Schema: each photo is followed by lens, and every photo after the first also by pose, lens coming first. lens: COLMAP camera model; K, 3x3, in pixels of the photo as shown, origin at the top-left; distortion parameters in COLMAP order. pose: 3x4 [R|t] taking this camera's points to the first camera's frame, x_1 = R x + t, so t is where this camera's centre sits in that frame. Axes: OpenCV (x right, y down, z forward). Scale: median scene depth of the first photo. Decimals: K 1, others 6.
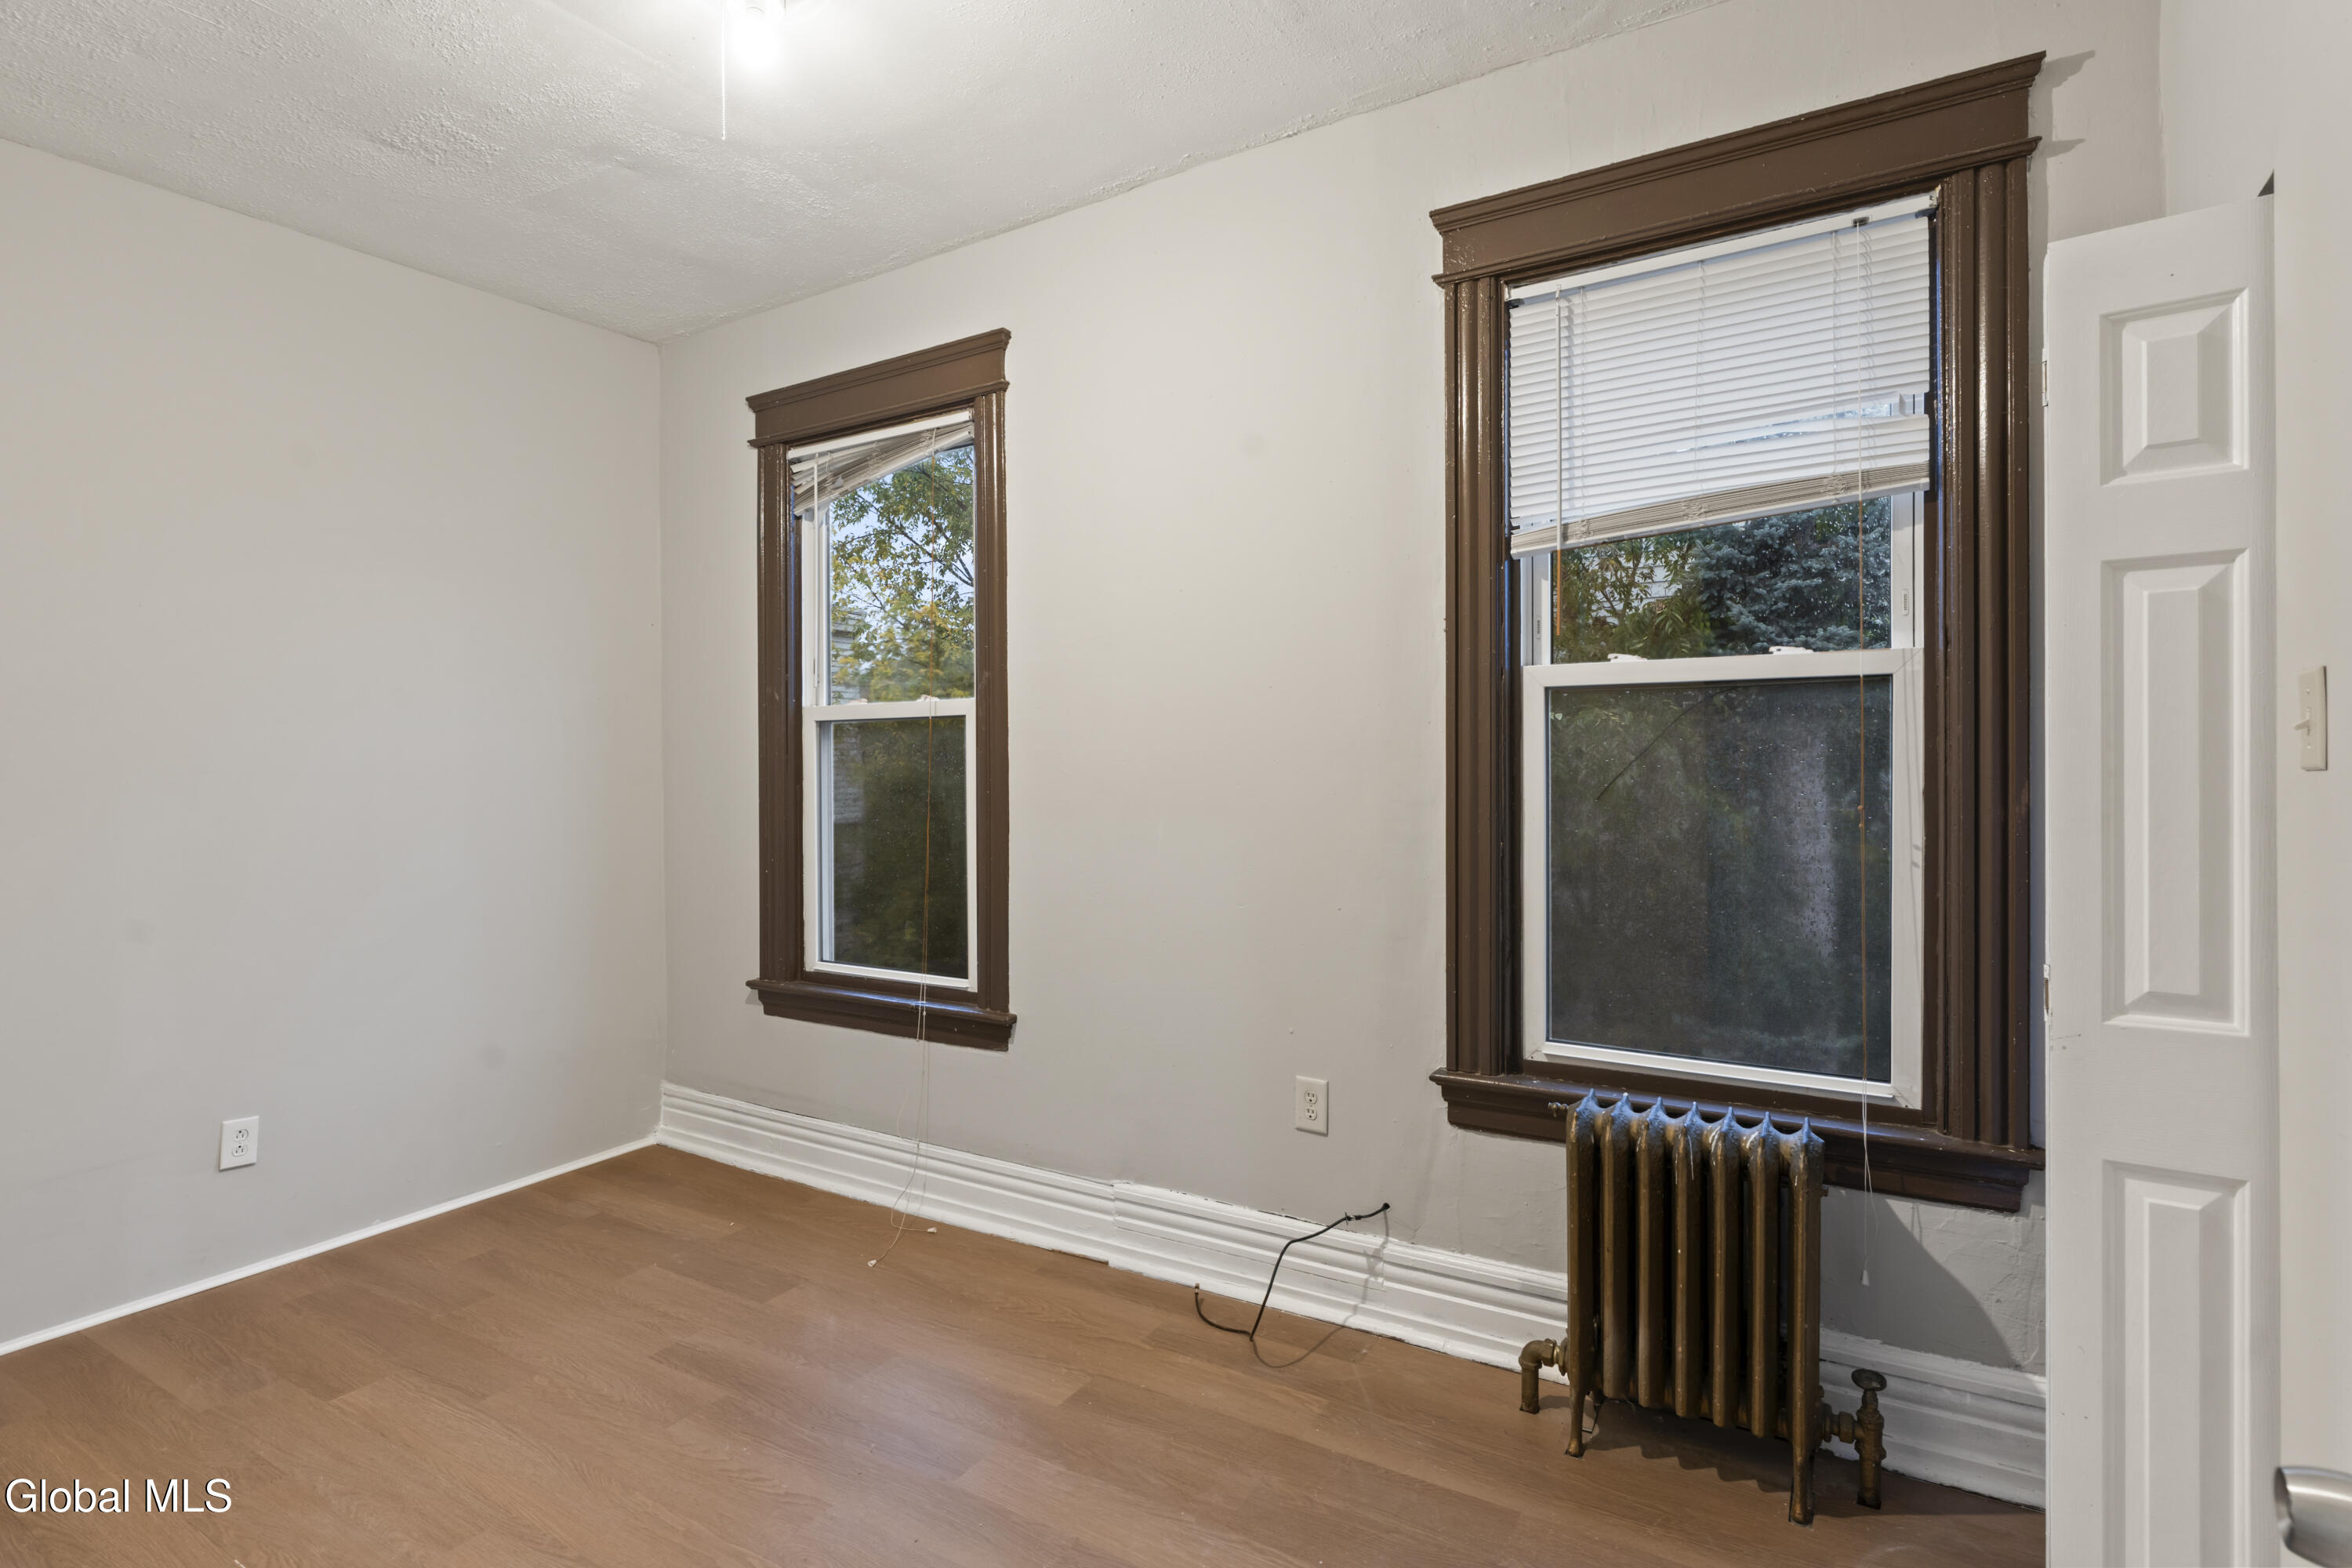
lens RADIAL K [[1141.7, 0, 1171.4], [0, 1141.7, 773.9], [0, 0, 1]] dist [0.001011, 0.000073]
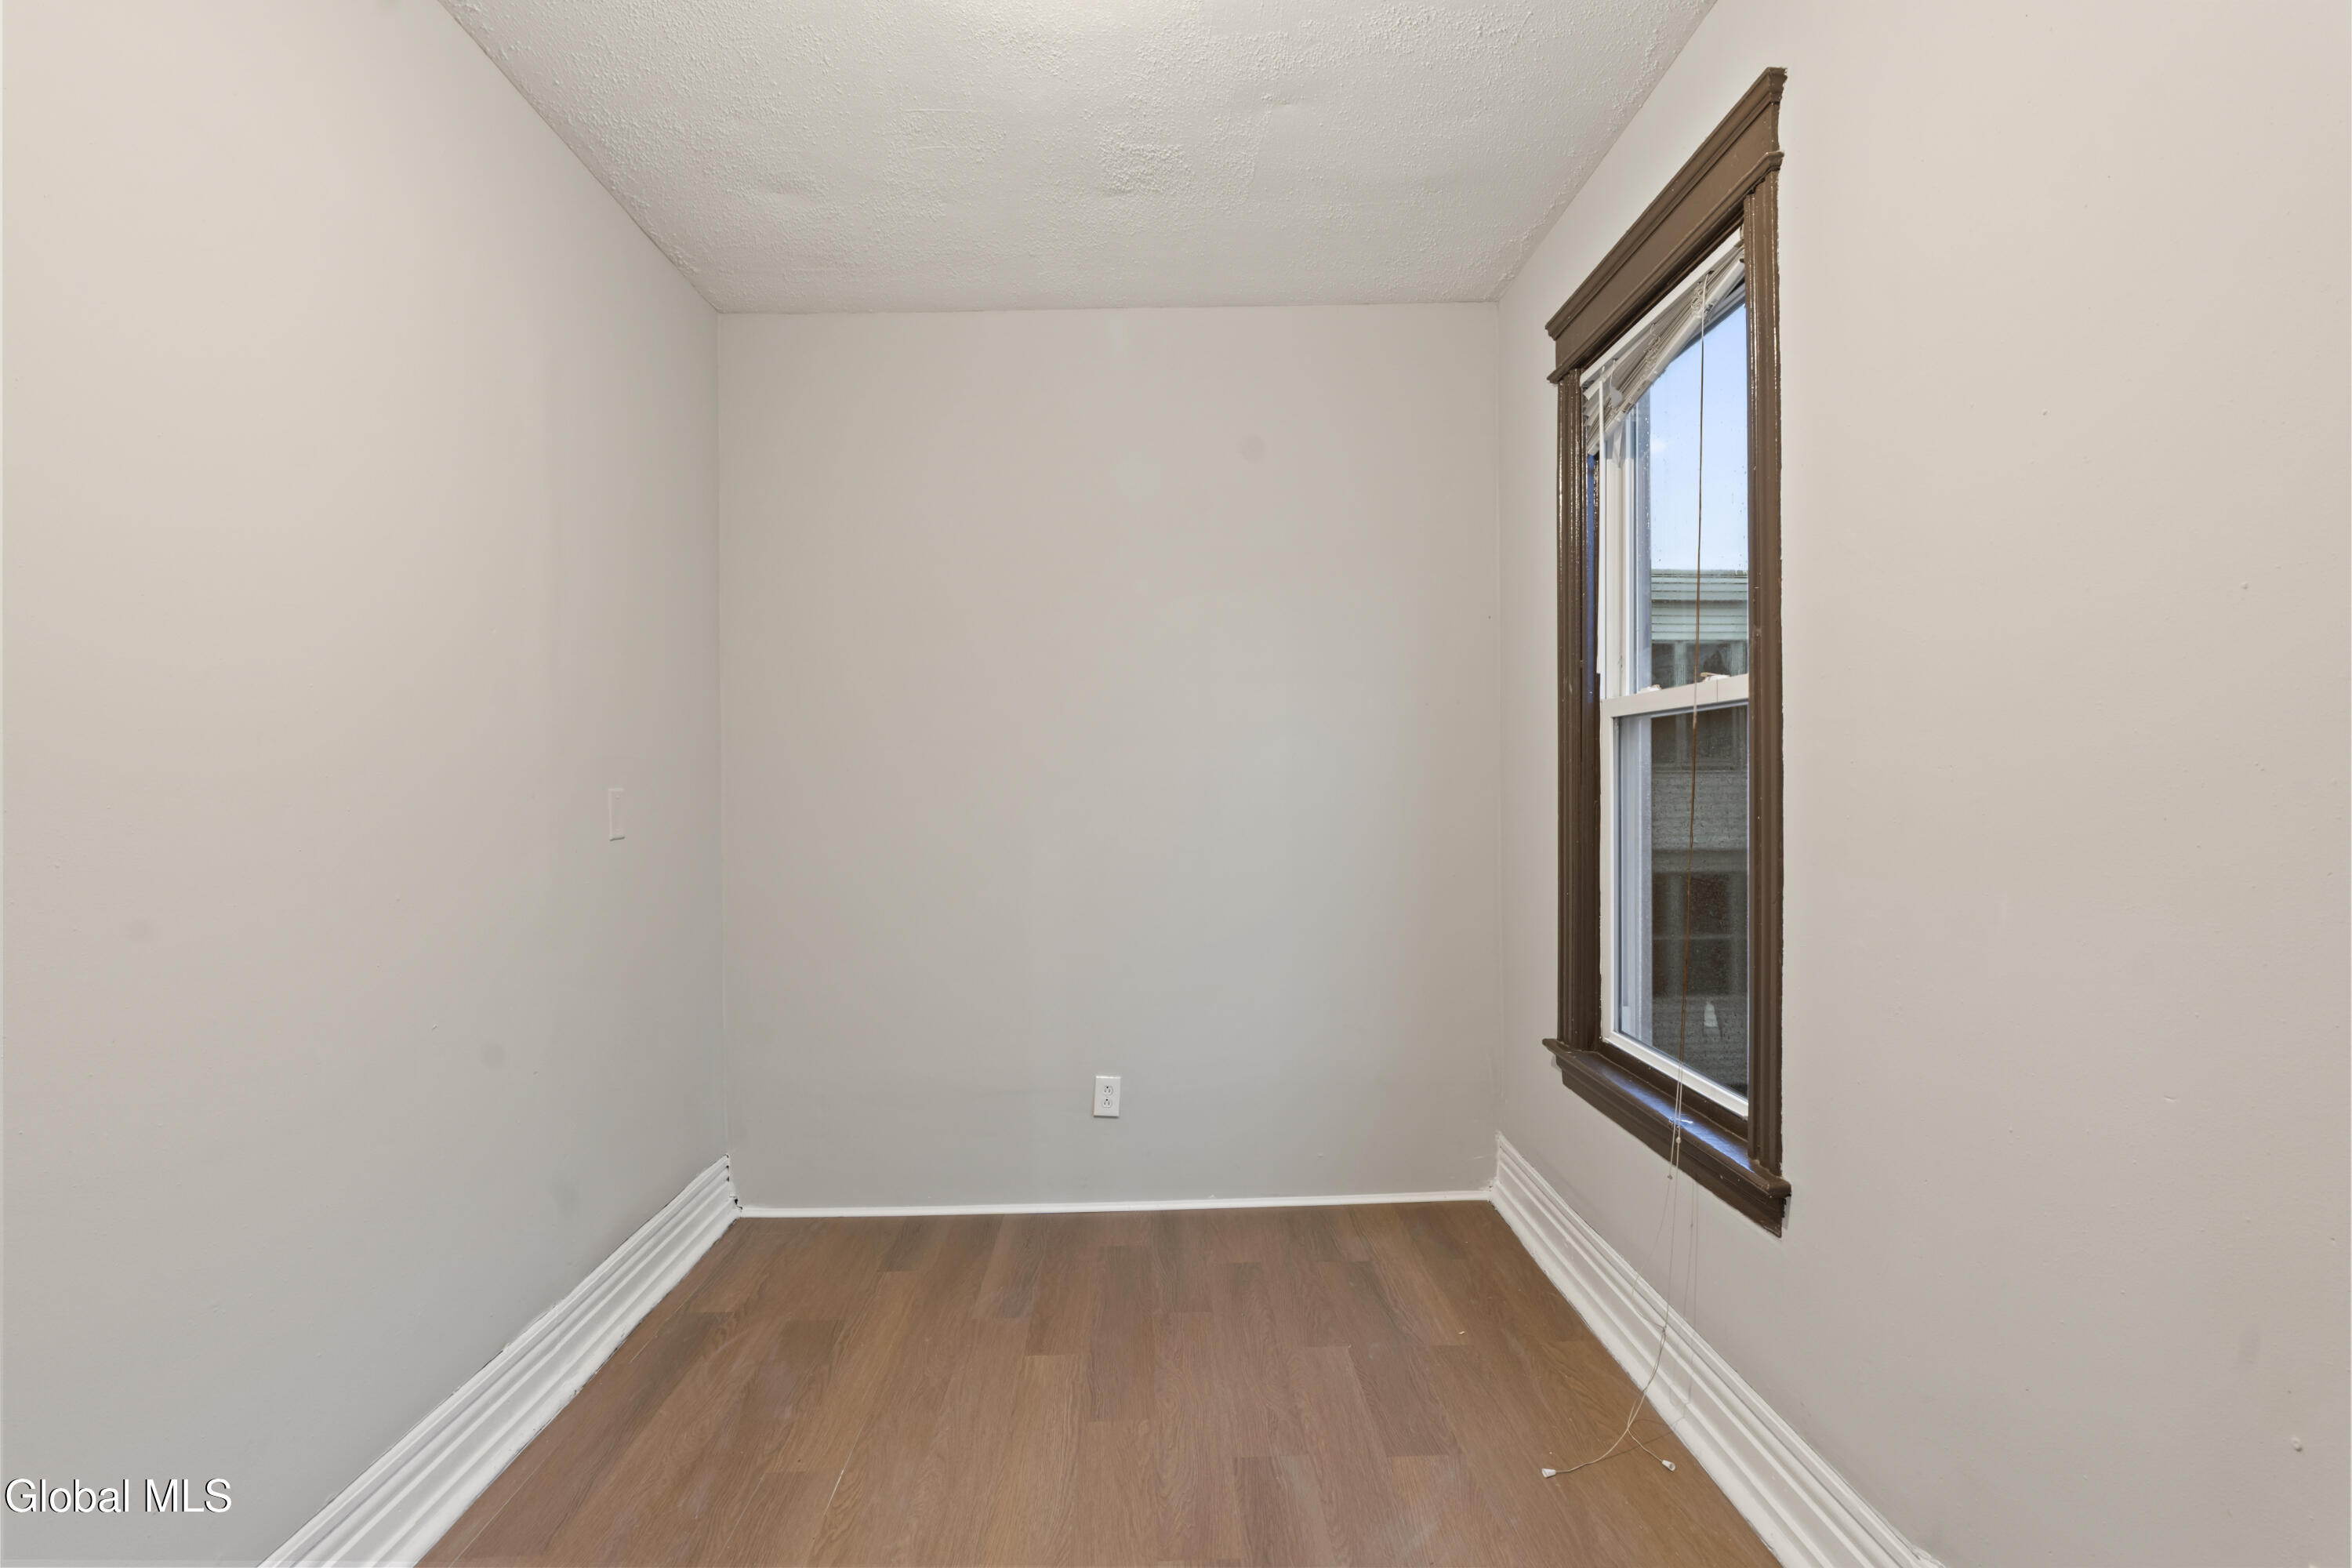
lens RADIAL K [[1141.7, 0, 1171.4], [0, 1141.7, 773.9], [0, 0, 1]] dist [0.001011, 0.000073]
pose [[0.539138, -0.002238, -0.842214, 0.195242], [0.002858, 0.999996, -0.000827, -0.008705], [0.842212, -0.001961, 0.539142, 0.379029]]
